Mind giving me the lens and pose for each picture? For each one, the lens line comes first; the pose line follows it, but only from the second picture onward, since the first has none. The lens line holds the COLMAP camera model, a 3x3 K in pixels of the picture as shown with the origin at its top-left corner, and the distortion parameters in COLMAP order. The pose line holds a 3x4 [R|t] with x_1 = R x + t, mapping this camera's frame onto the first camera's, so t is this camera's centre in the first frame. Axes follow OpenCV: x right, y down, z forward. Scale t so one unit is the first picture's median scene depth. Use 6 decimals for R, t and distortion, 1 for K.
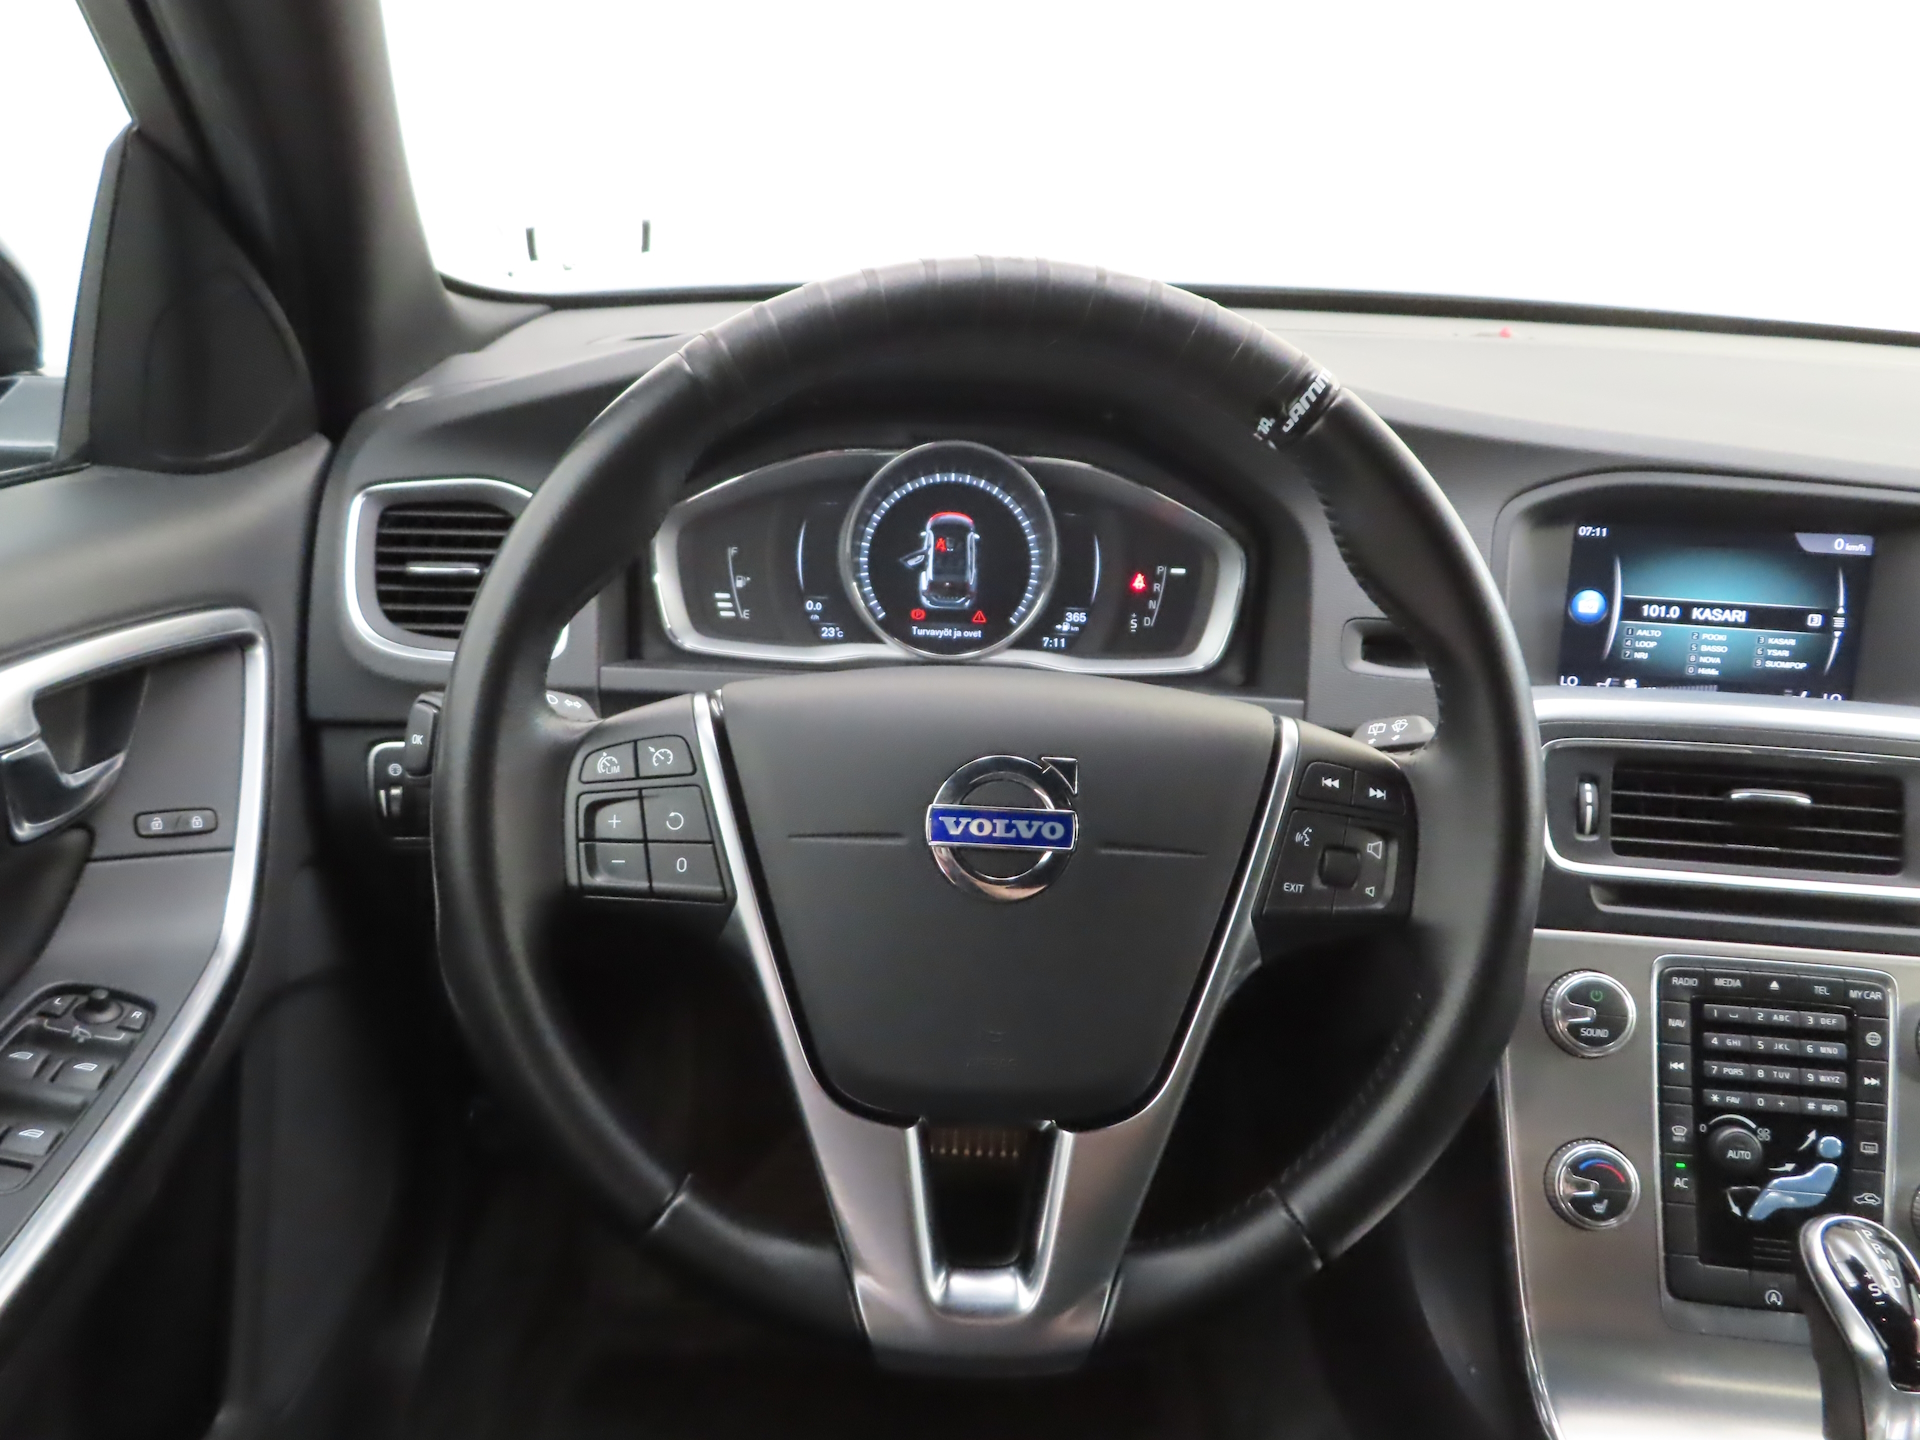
lens RADIAL K [[1722.2, 0, 960.0], [0, 1722.2, 720.0], [0, 0, 1]] dist [0.040398, -0.011945]
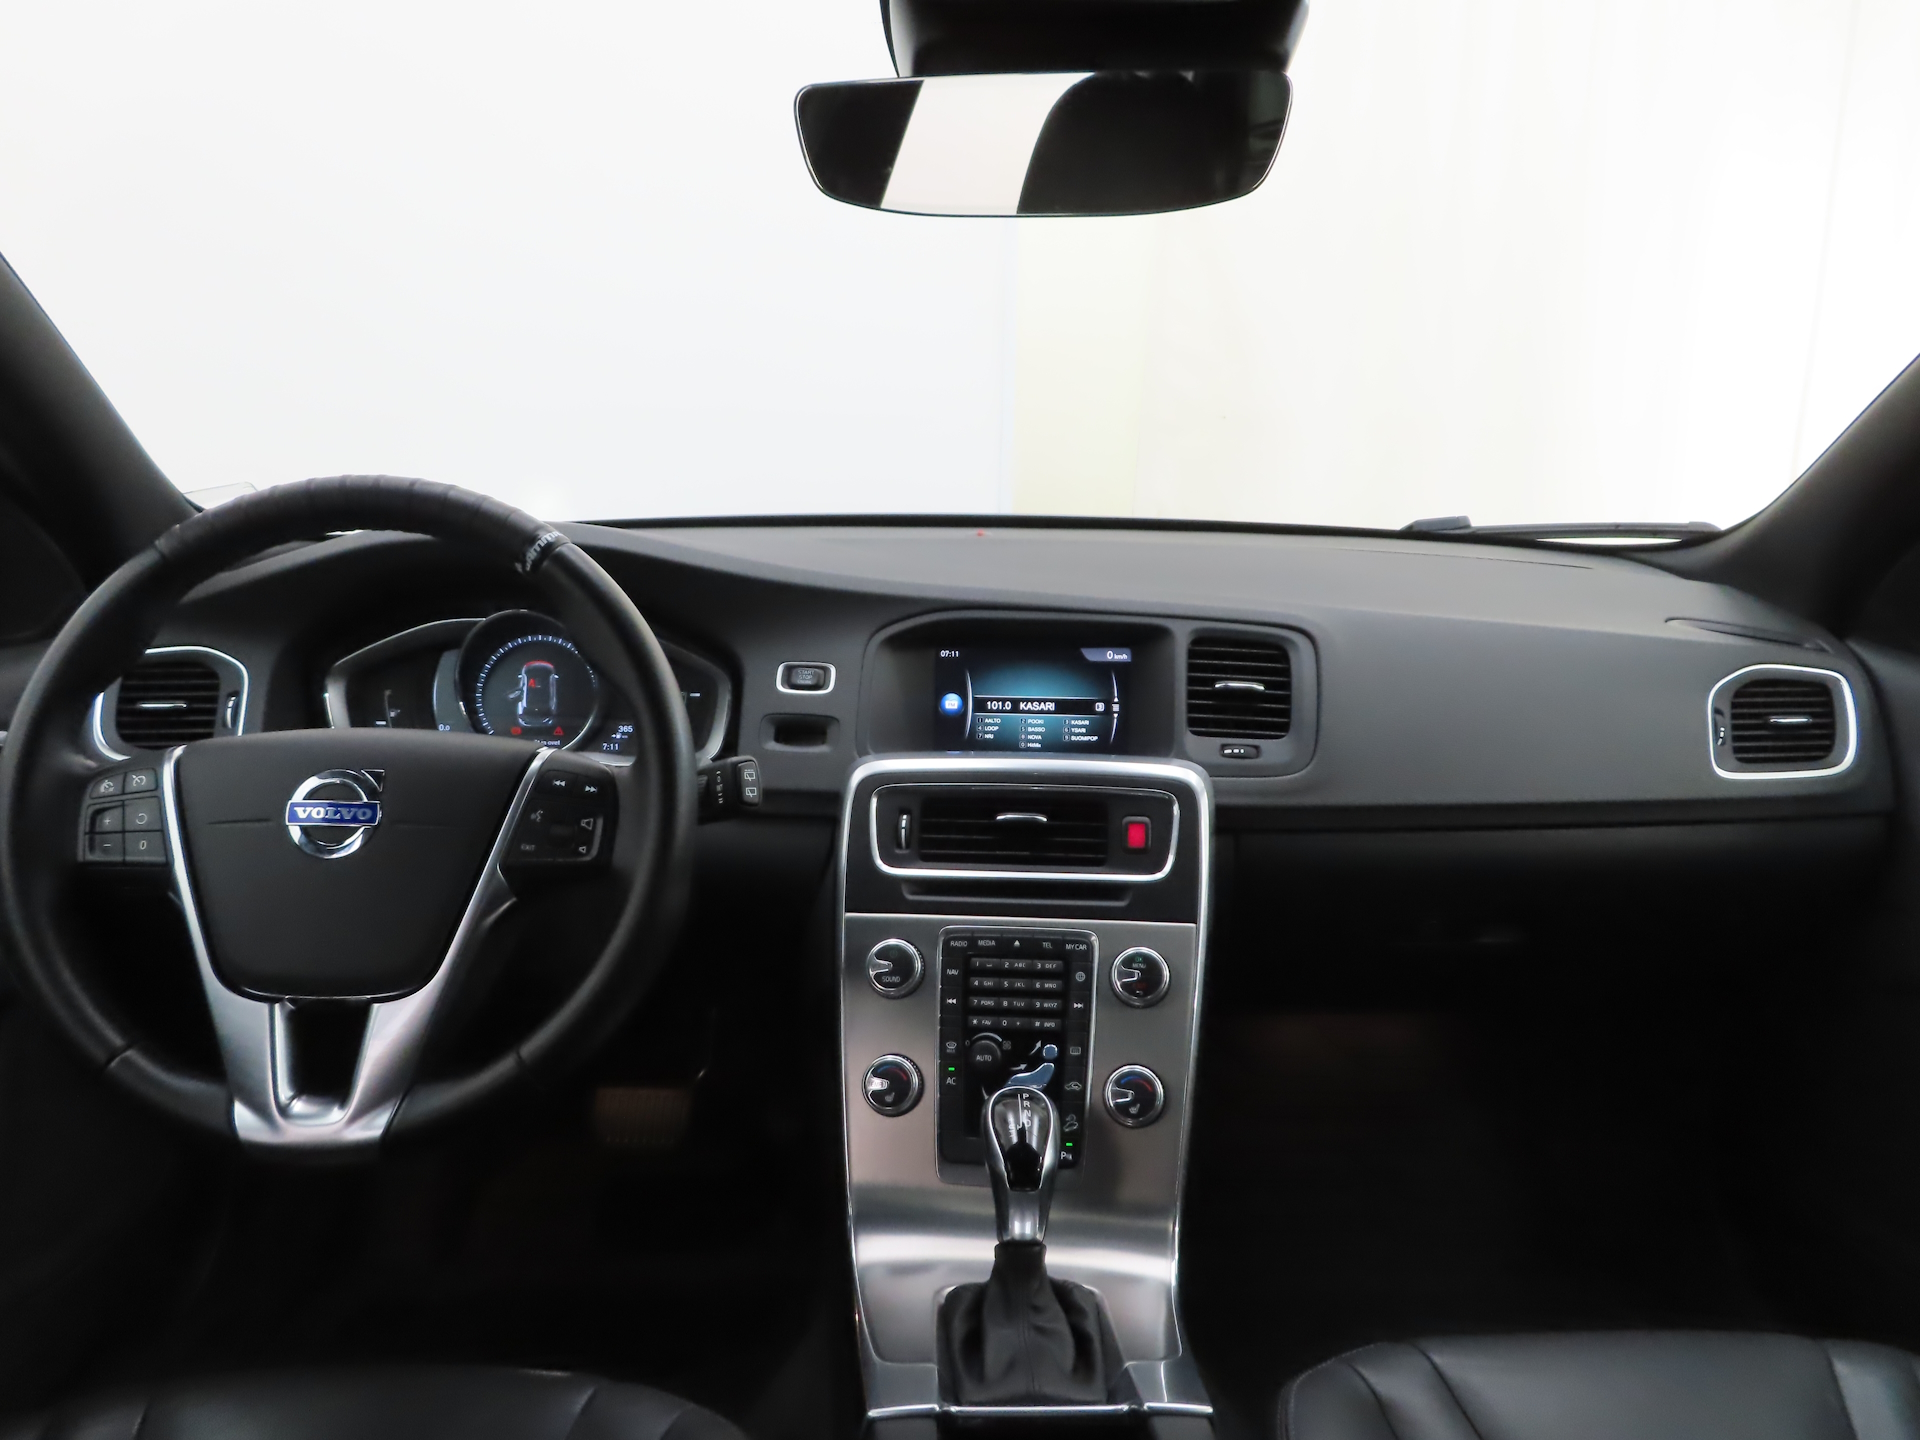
lens RADIAL K [[1438.4, 0, 960.0], [0, 1438.4, 720.0], [0, 0, 1]] dist [0.006527, -0.002013]
pose [[0.998660, -0.040153, -0.032659, 0.469279], [0.035505, 0.990587, -0.132201, 0.124869], [0.037660, 0.130864, 0.990685, -0.234442]]
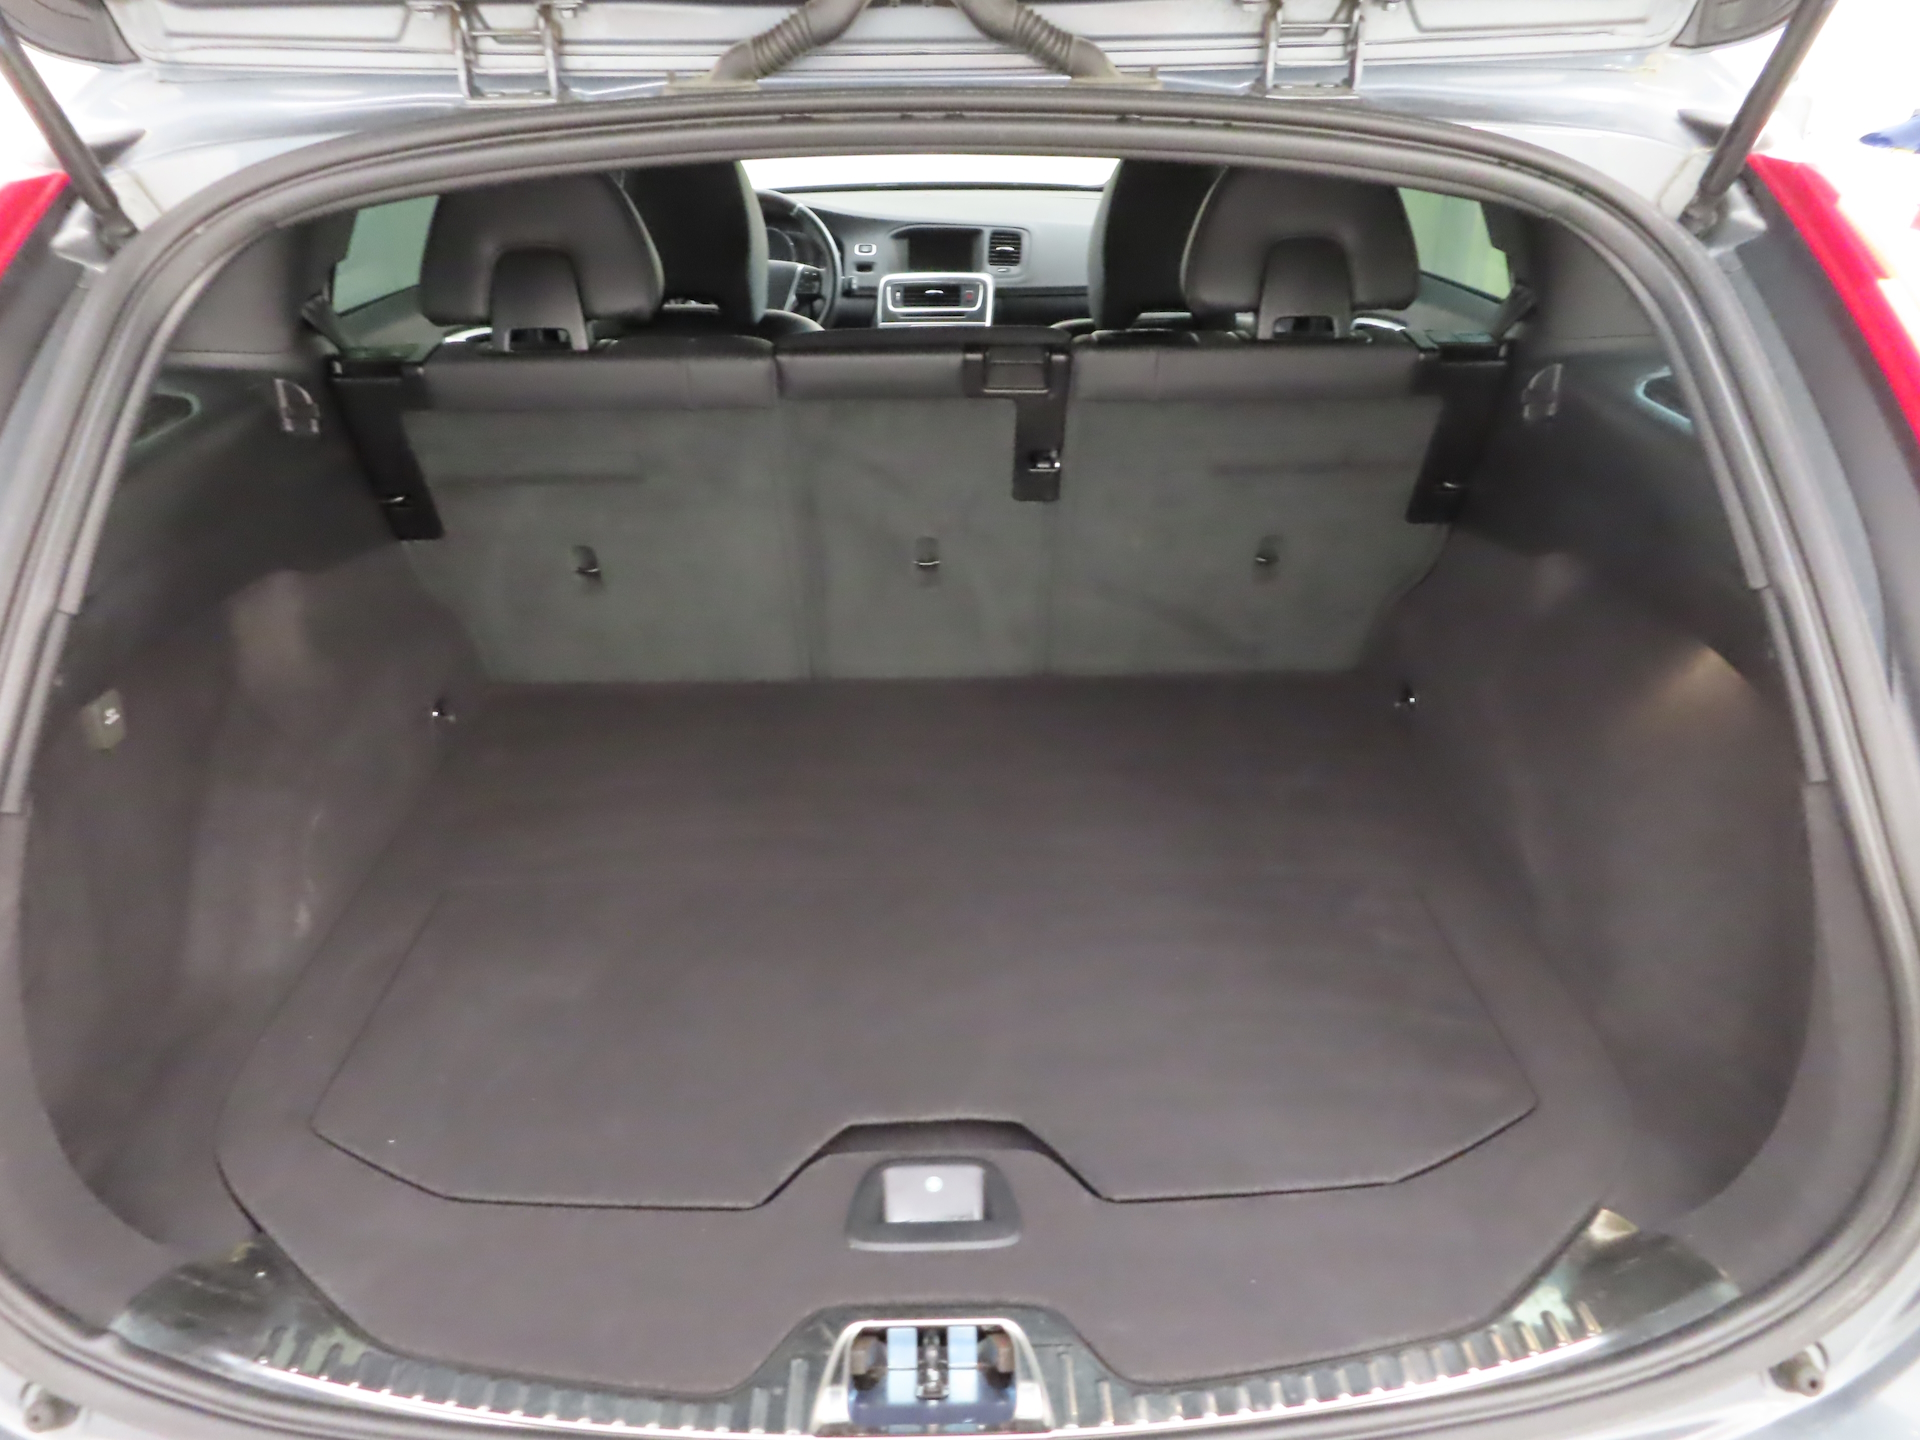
lens RADIAL K [[1438.4, 0, 960.0], [0, 1438.4, 720.0], [0, 0, 1]] dist [0.006527, -0.002013]
pose [[0.996918, -0.037568, -0.068871, 0.785790], [0.045750, 0.991554, 0.121355, 0.753833], [0.063730, -0.124132, 0.990217, -3.146138]]
